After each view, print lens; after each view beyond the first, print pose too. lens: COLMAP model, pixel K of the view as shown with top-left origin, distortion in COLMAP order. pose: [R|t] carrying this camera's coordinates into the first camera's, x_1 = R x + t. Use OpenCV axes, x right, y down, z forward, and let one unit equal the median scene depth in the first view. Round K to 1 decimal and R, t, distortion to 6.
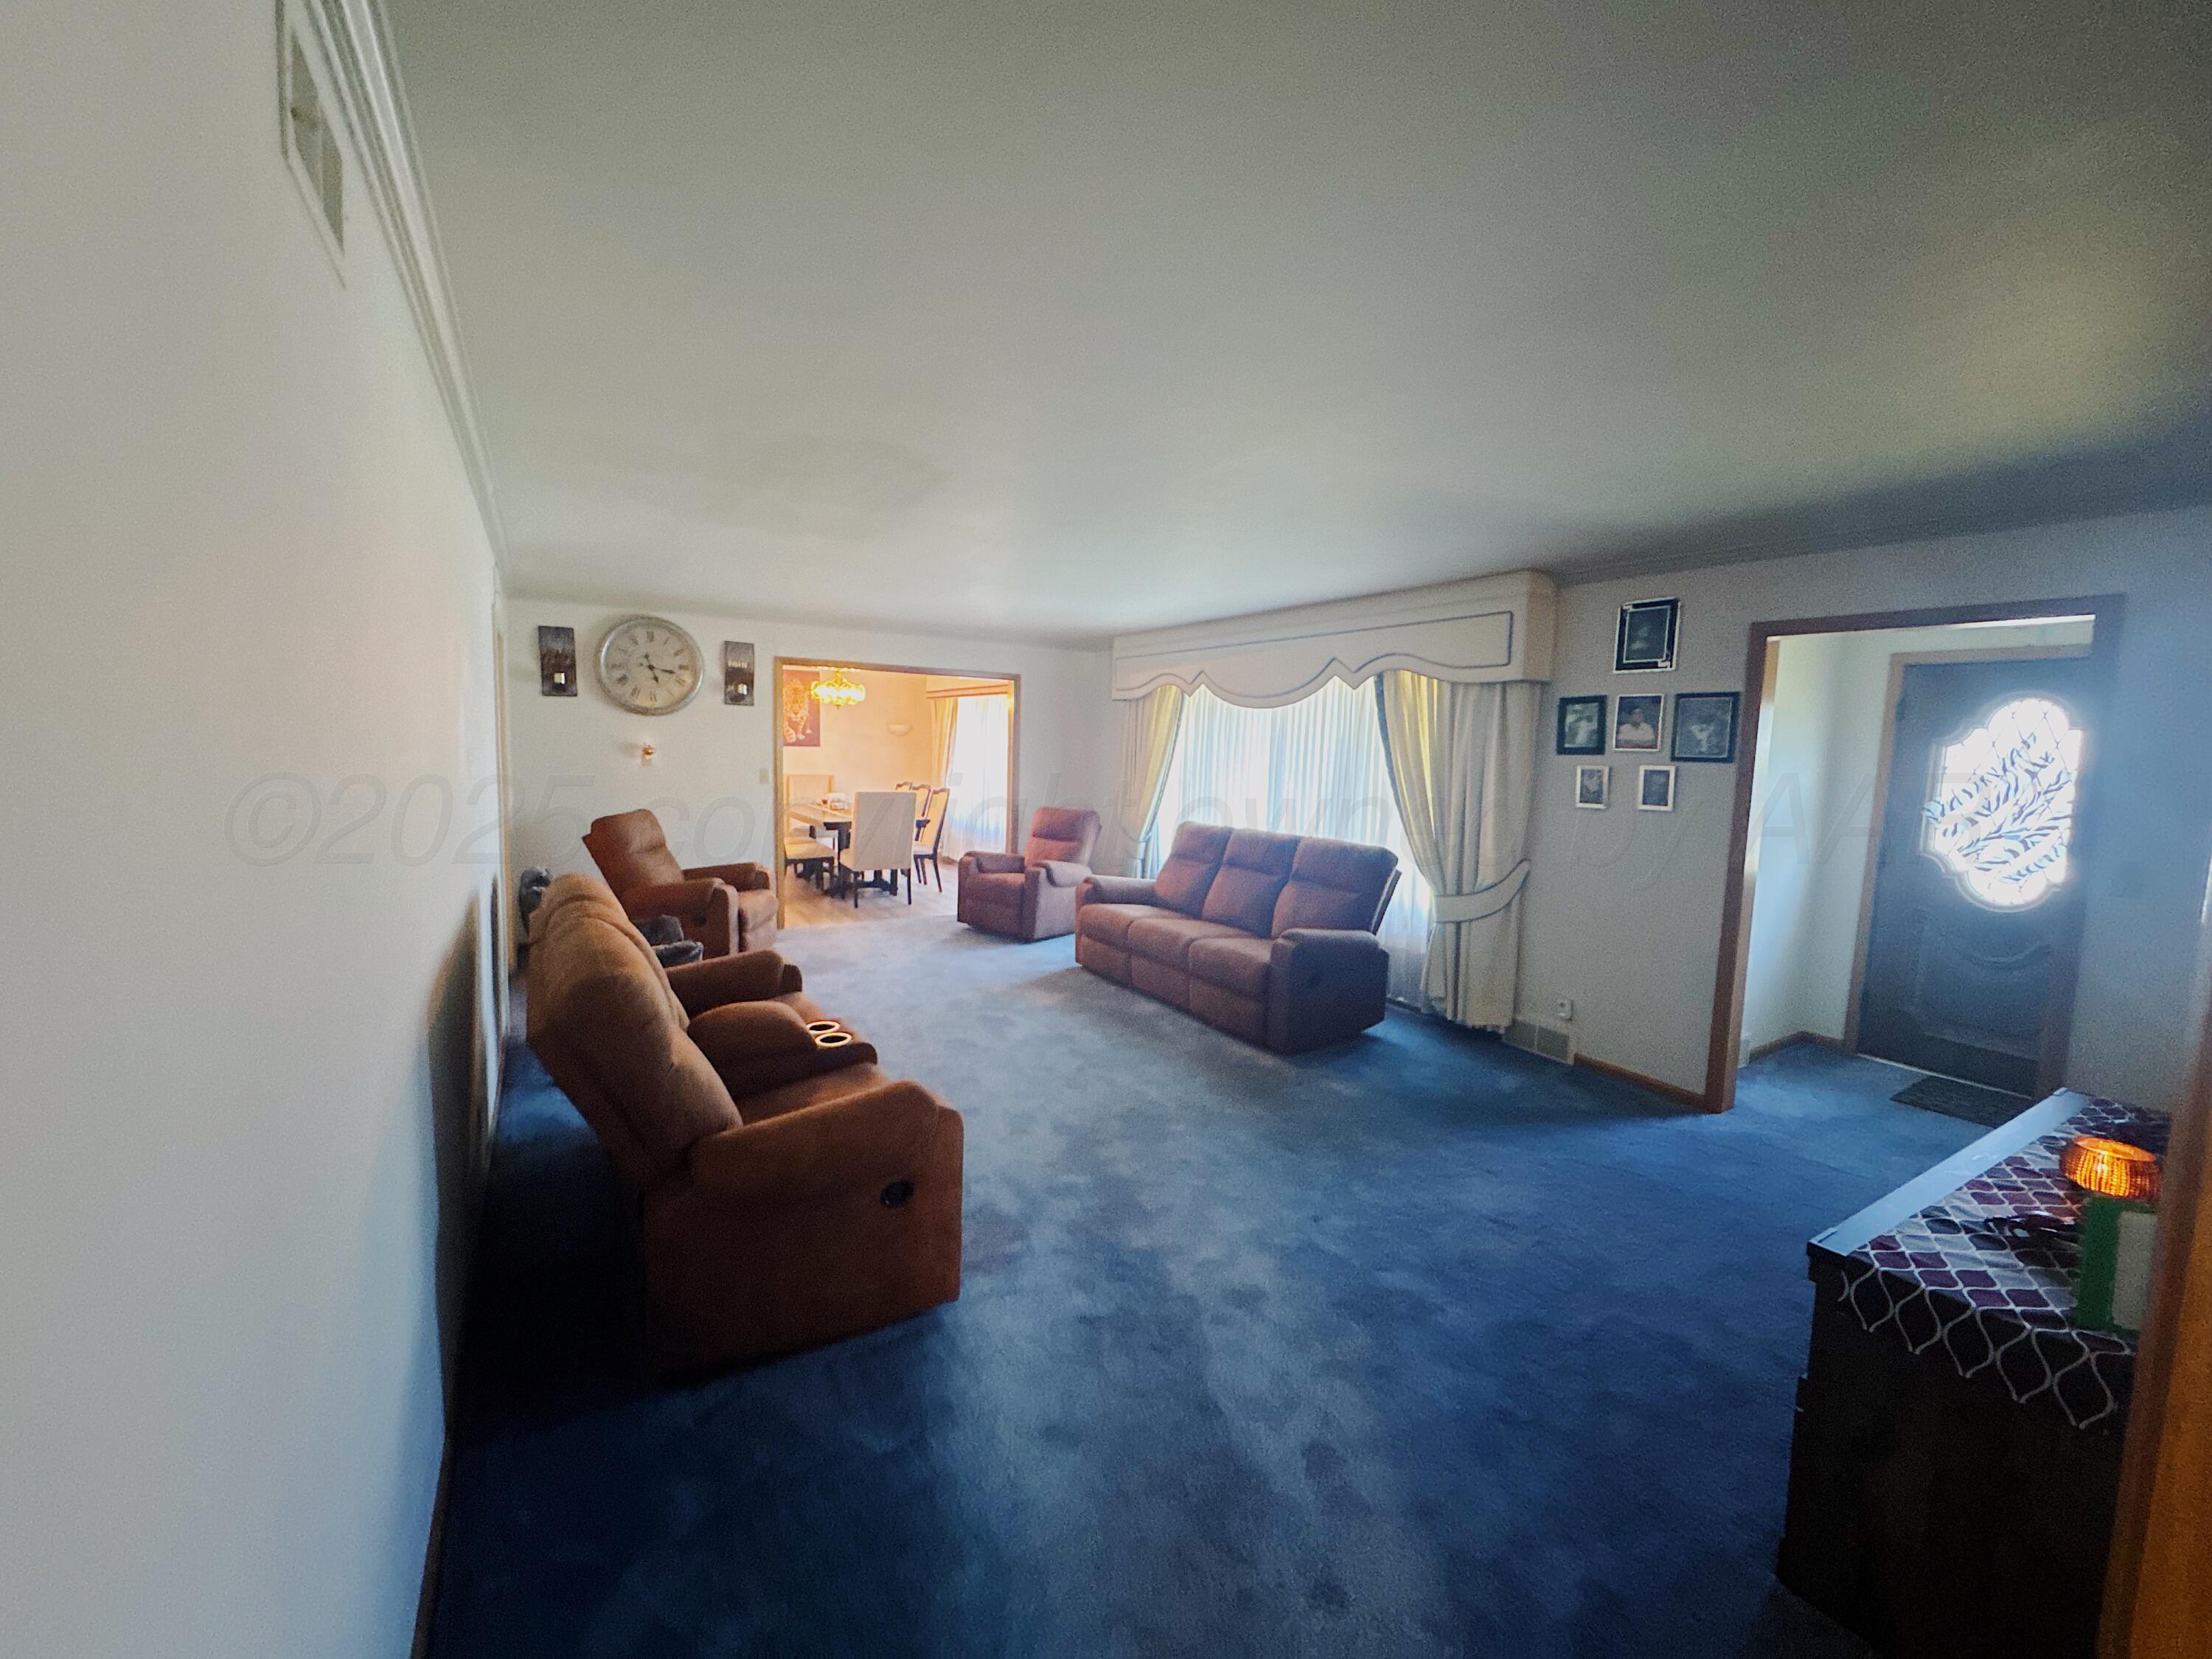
lens RADIAL K [[879.4, 0, 1106.0], [0, 879.4, 829.5], [0, 0, 1]] dist [-0.000053, 0.000005]
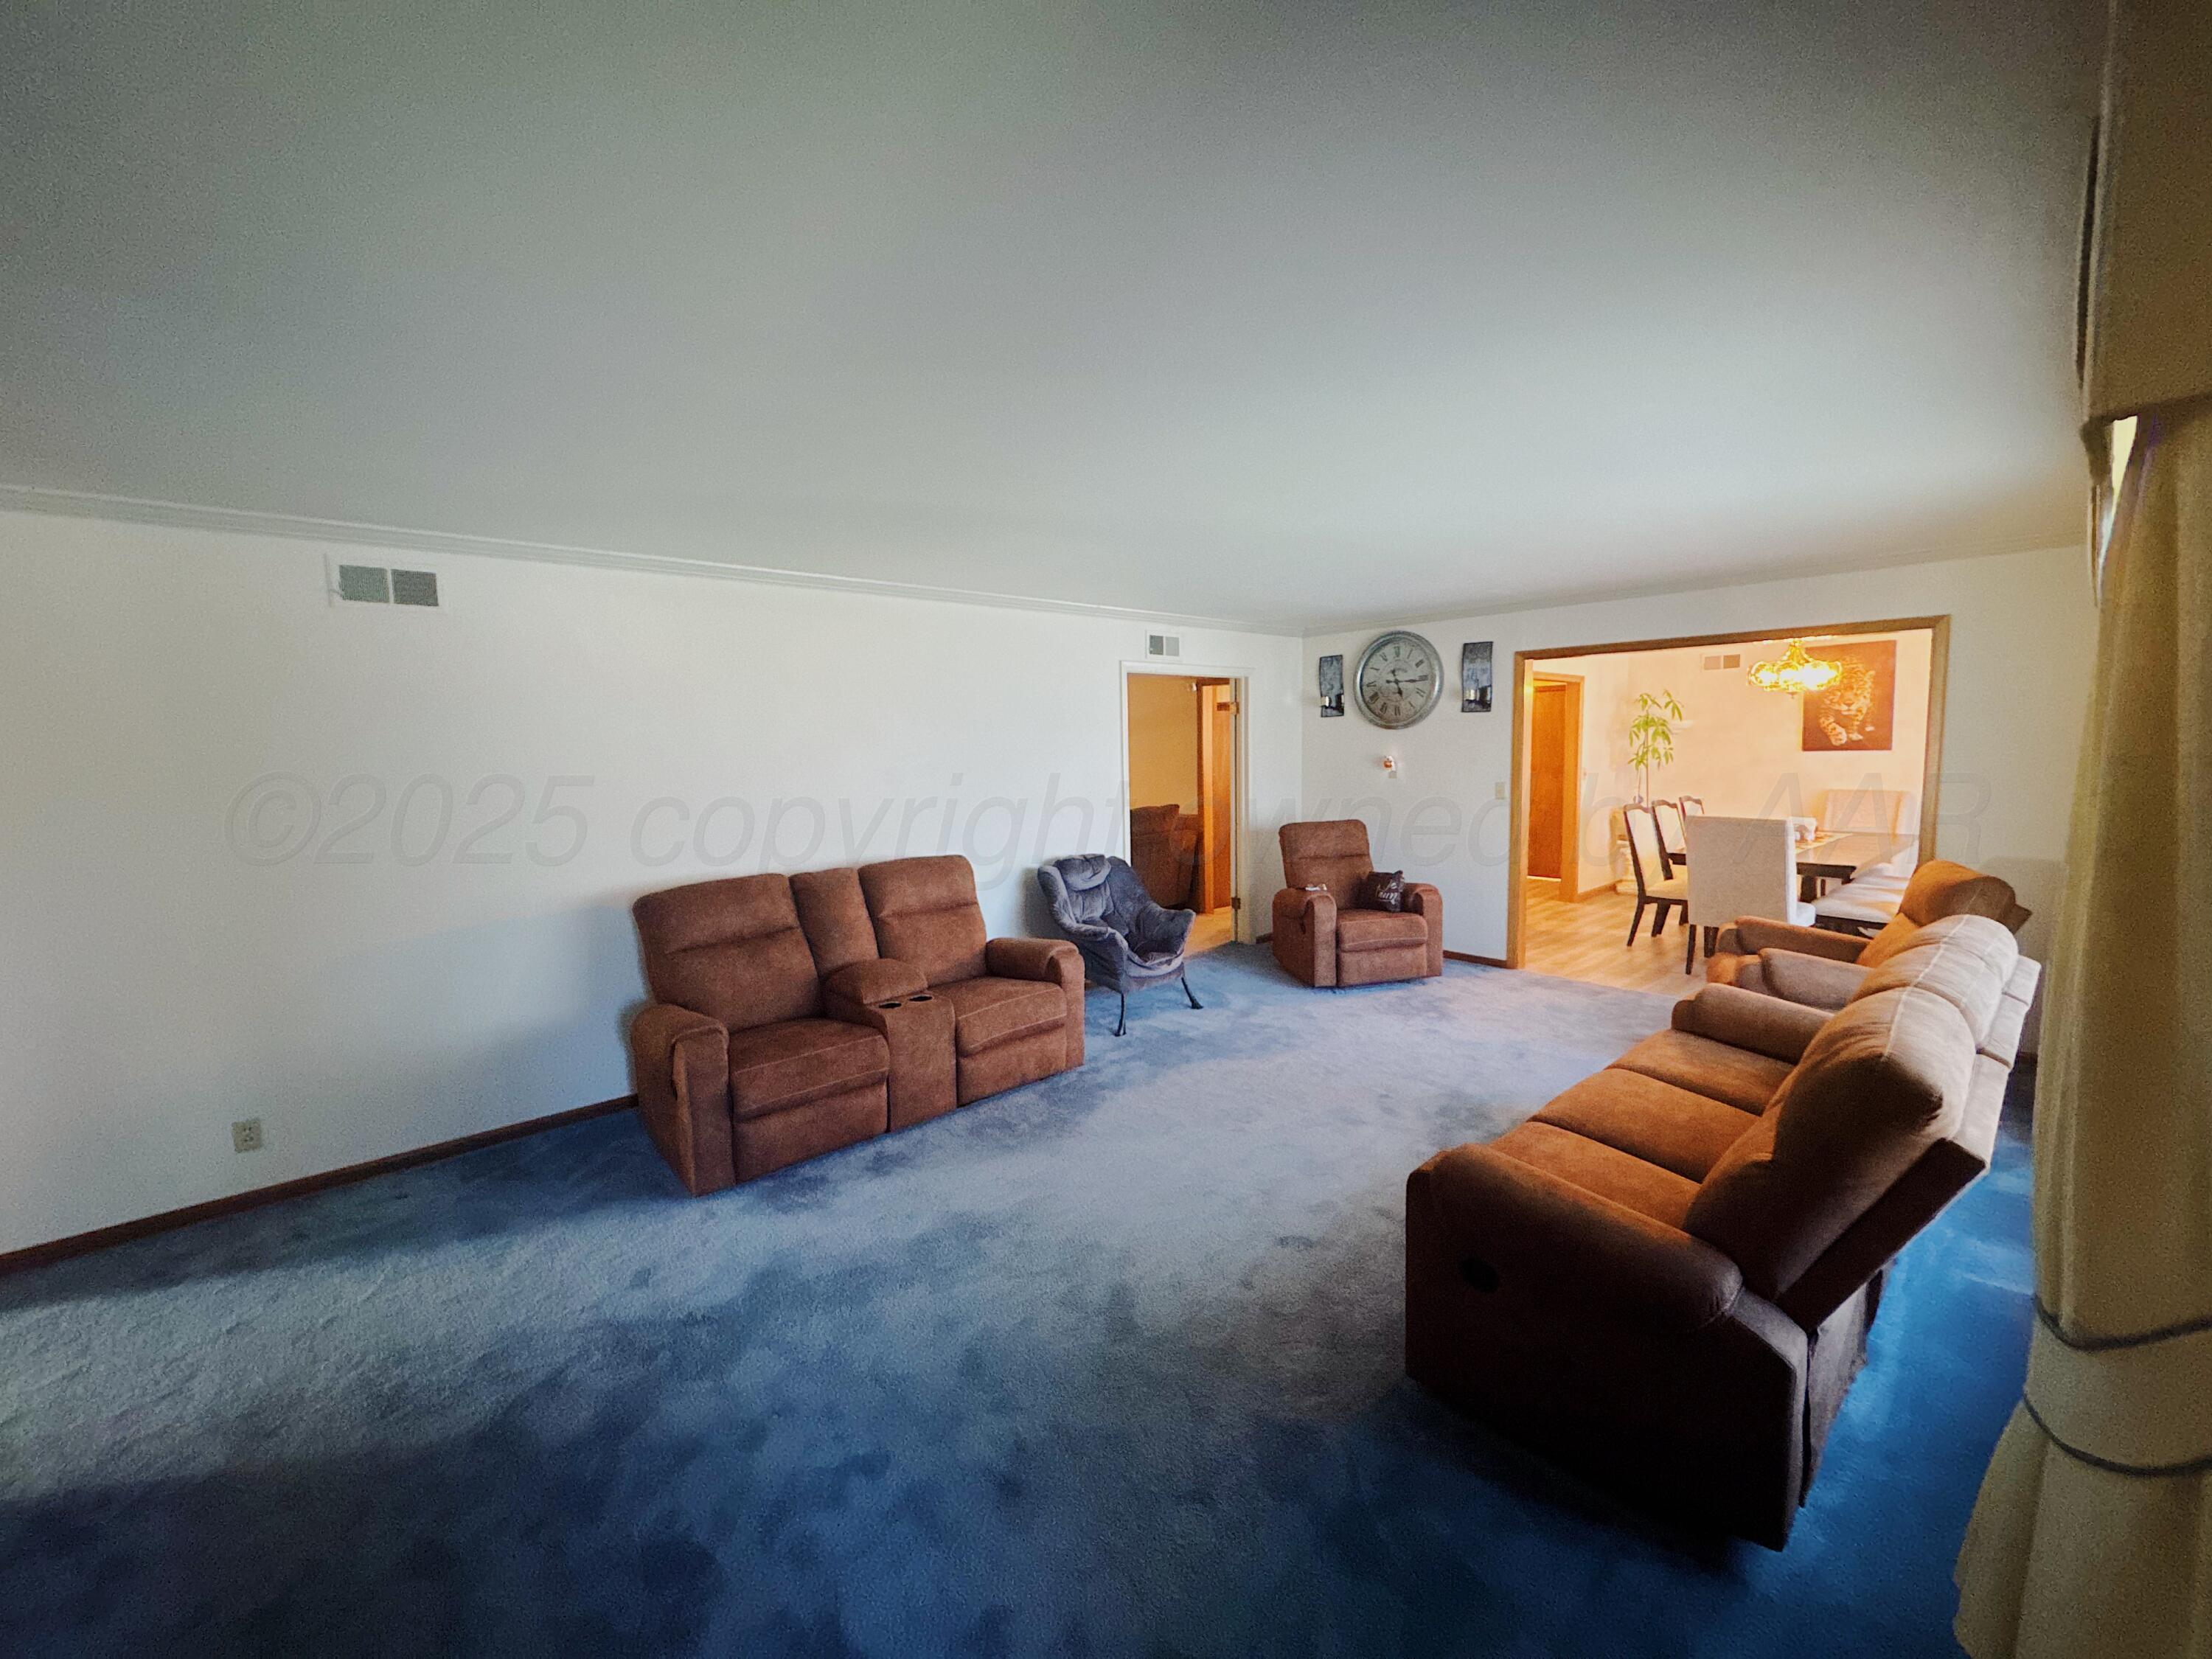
lens RADIAL K [[893.8, 0, 1106.0], [0, 893.8, 829.5], [0, 0, 1]] dist [-0.000158, -0.000004]
pose [[0.175649, 0.064864, -0.982314, 0.442991], [-0.071496, 0.996033, 0.052986, -0.044943], [0.981853, 0.060925, 0.179590, 0.490491]]
